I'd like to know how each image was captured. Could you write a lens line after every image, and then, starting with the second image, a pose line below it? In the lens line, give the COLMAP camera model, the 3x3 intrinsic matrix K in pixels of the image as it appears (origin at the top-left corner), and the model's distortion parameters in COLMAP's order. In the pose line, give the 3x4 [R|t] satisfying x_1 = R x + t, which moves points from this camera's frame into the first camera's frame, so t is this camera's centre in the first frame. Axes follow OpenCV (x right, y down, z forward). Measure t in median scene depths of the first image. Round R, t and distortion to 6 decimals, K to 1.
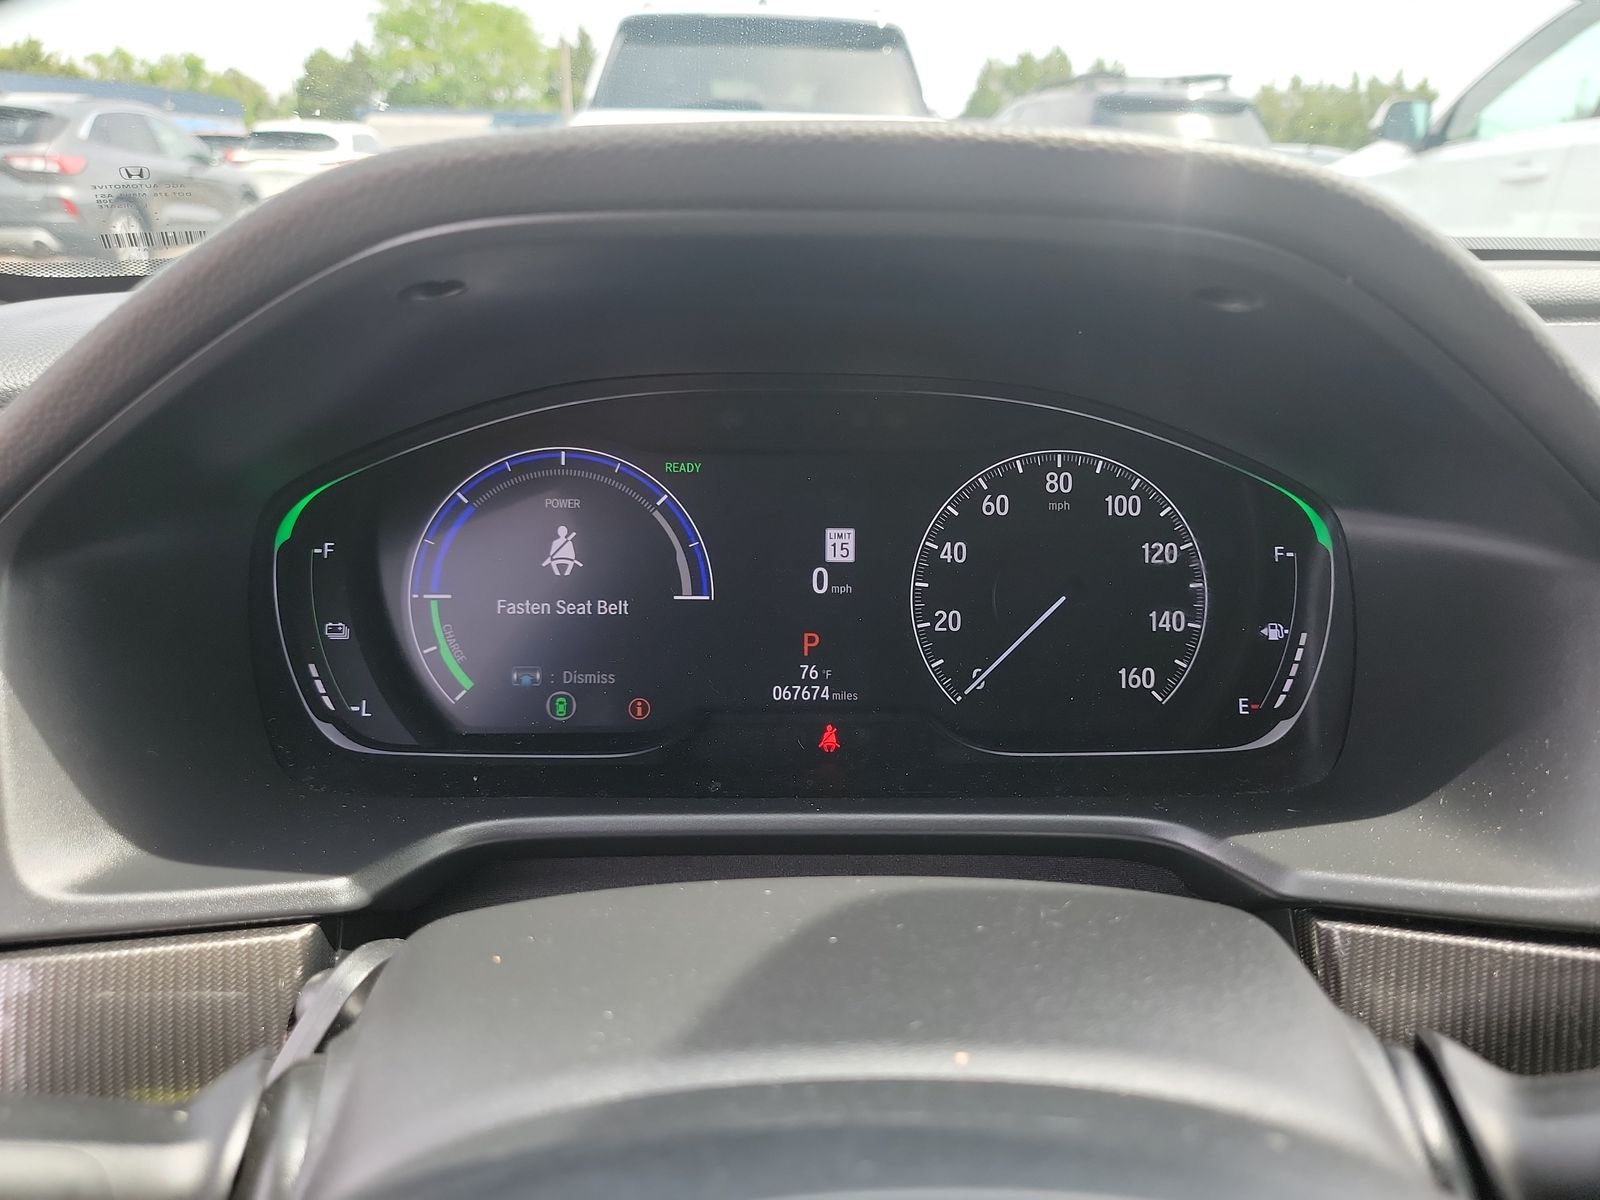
lens RADIAL K [[1141.0, 0, 799.4], [0, 1141.0, 599.9], [0, 0, 1]] dist [0.043385, -0.031037]
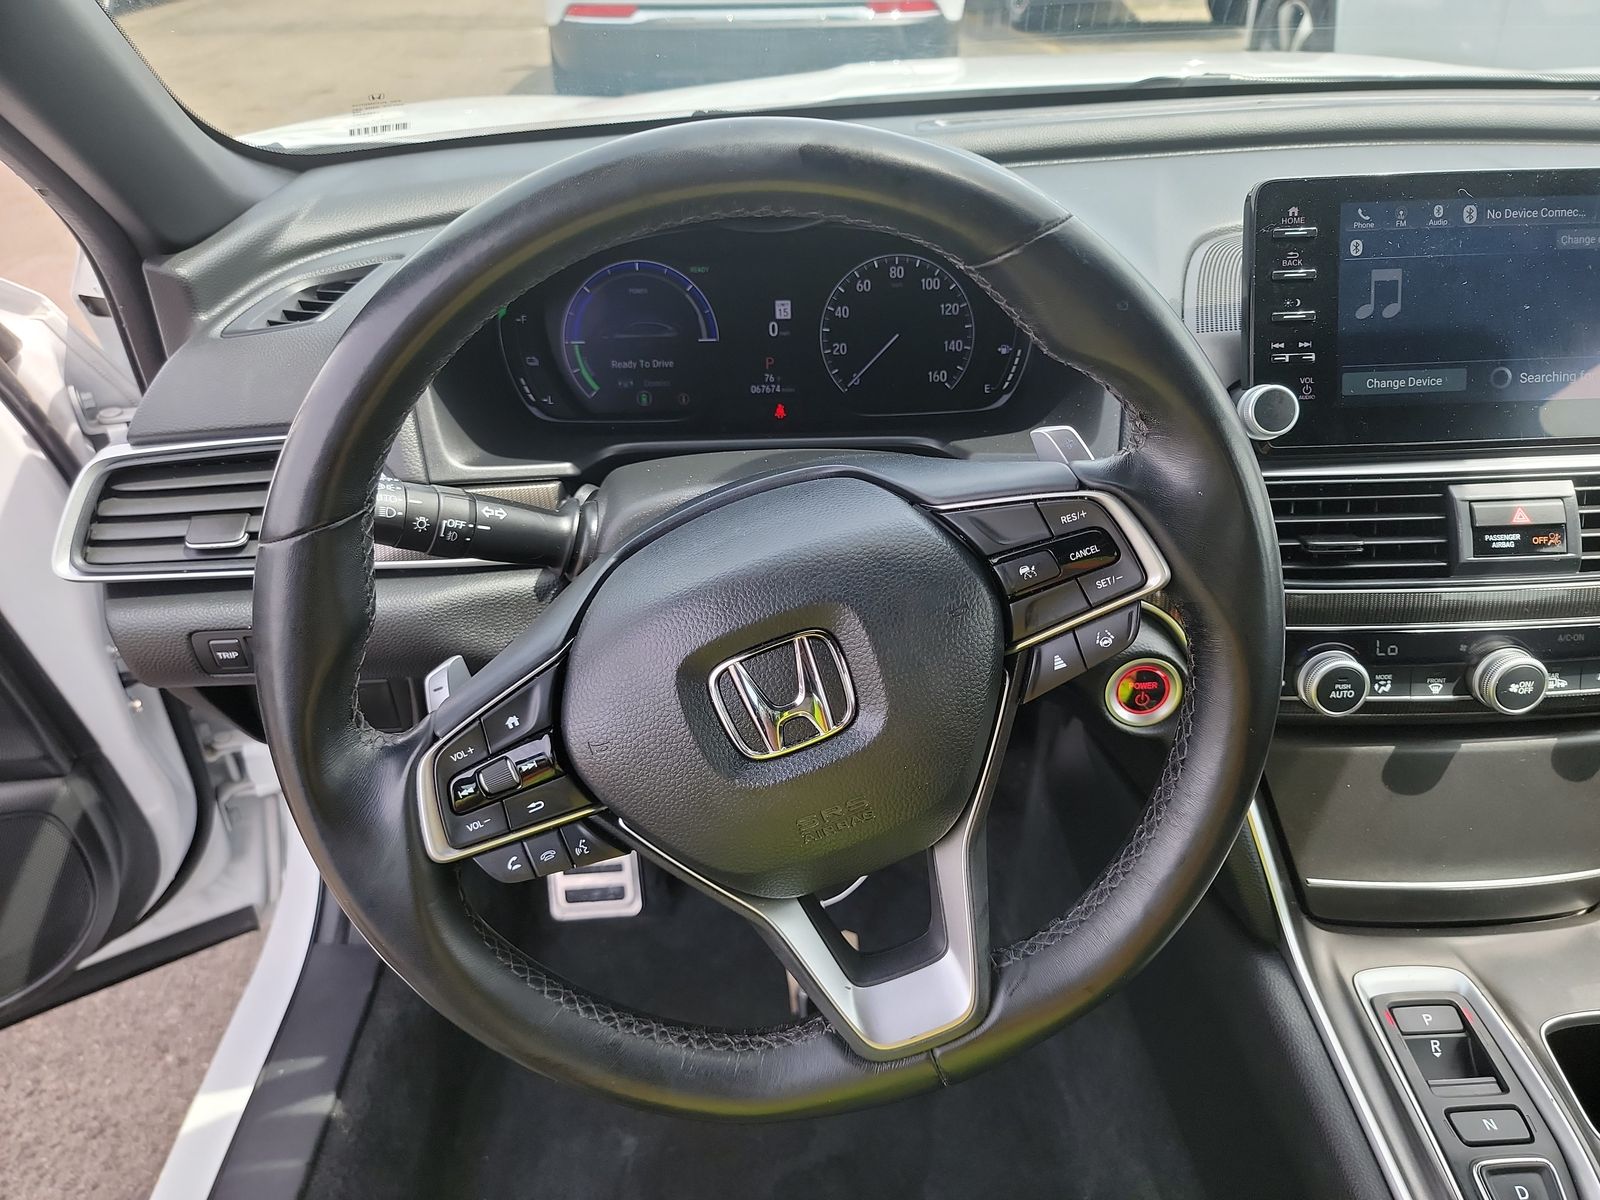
lens RADIAL K [[1141.0, 0, 812.8], [0, 1141.0, 612.5], [0, 0, 1]] dist [0.043385, -0.031037]
pose [[0.999634, -0.026986, -0.001756, 0.075408], [0.026662, 0.972622, 0.230858, 0.004509], [-0.004521, -0.230820, 0.972986, -0.992761]]
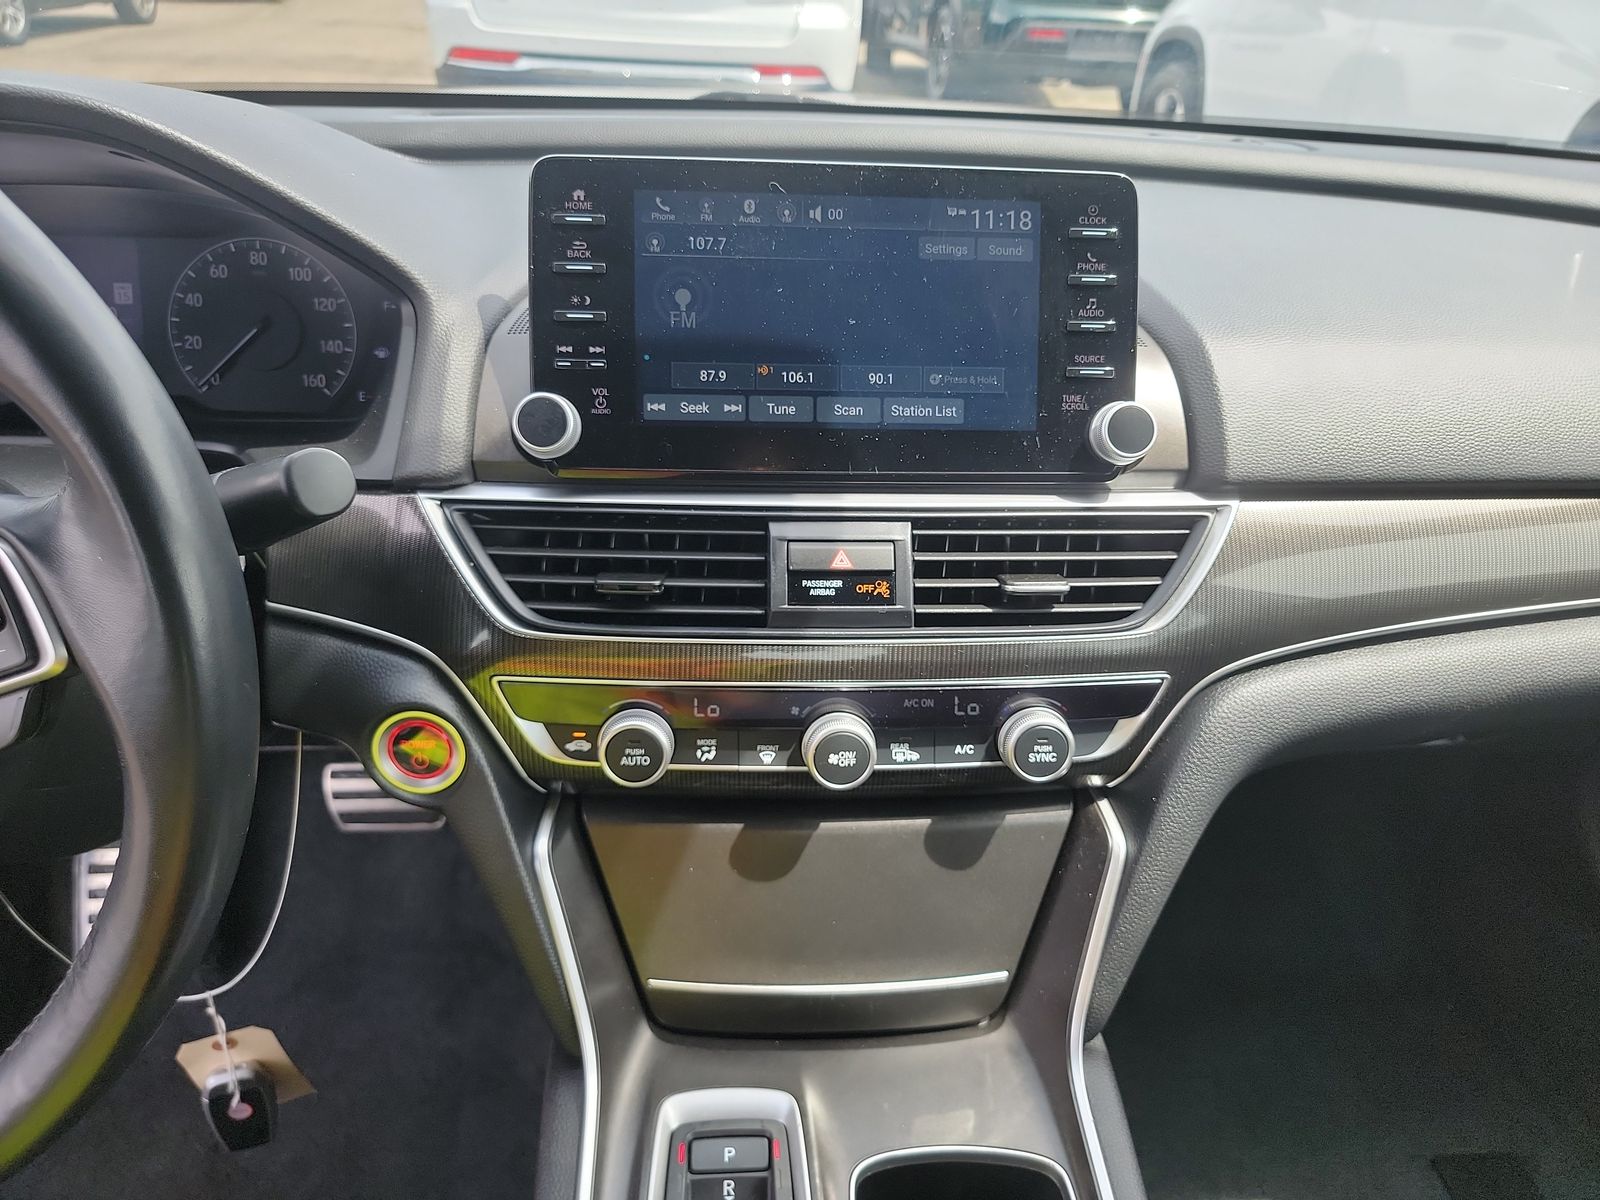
lens RADIAL K [[1141.0, 0, 788.3], [0, 1141.0, 613.5], [0, 0, 1]] dist [0.043385, -0.031037]
pose [[0.998923, 0.009971, 0.045314, 0.925600], [-0.018118, 0.982928, 0.183096, 0.083465], [-0.042715, -0.183720, 0.982050, -0.764647]]
